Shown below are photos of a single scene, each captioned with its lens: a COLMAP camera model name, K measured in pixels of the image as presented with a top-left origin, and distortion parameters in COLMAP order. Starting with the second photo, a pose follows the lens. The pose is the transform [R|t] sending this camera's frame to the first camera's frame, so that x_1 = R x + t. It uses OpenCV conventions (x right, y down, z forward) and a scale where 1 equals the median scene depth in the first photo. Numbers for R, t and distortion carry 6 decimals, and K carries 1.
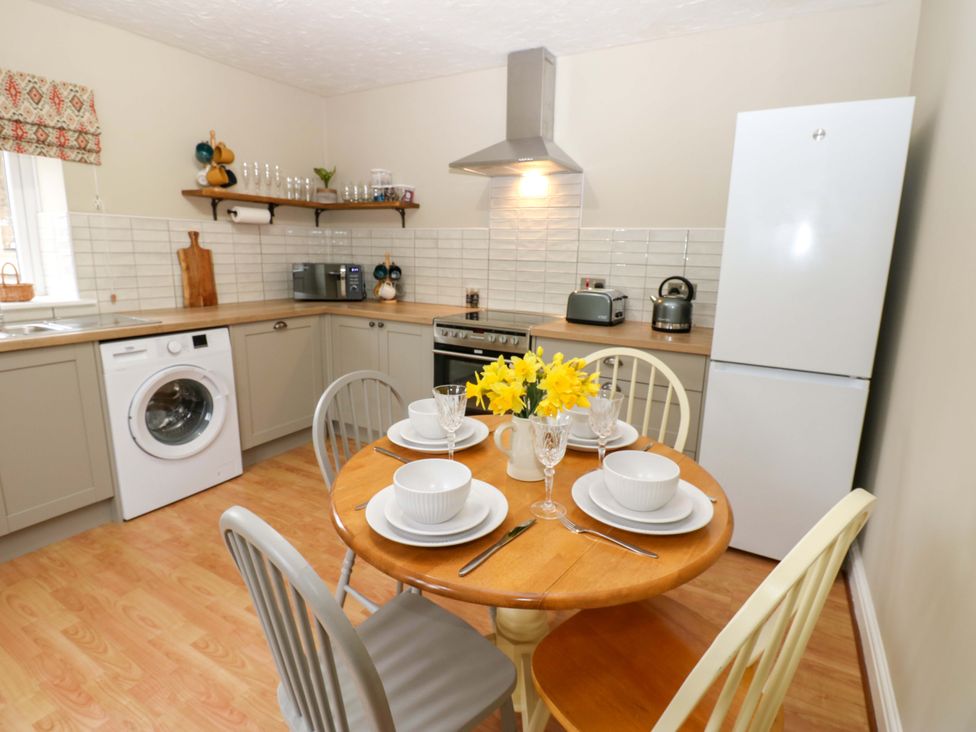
lens RADIAL K [[507.5, 0, 484.4], [0, 507.5, 350.6], [0, 0, 1]] dist [-0.000266, -0.012123]
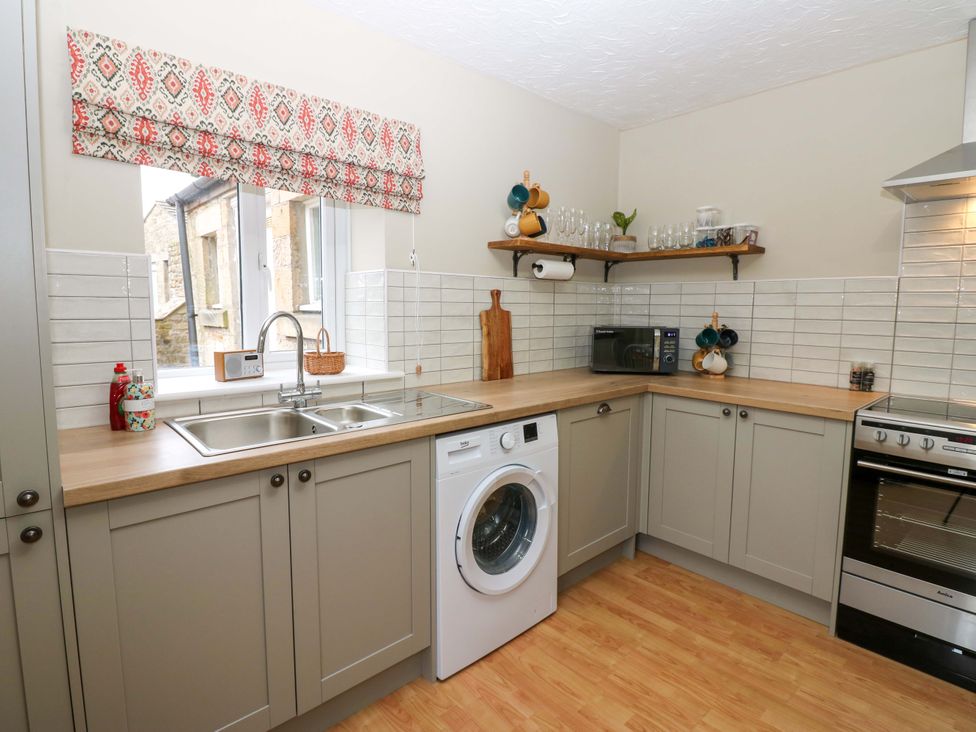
lens RADIAL K [[507.5, 0, 486.9], [0, 507.5, 353.3], [0, 0, 1]] dist [-0.000266, -0.012123]
pose [[0.949585, 0.015144, -0.313145, -0.332829], [-0.047985, 0.994085, -0.097433, -0.050191], [0.309817, 0.107547, 0.944694, 0.220412]]
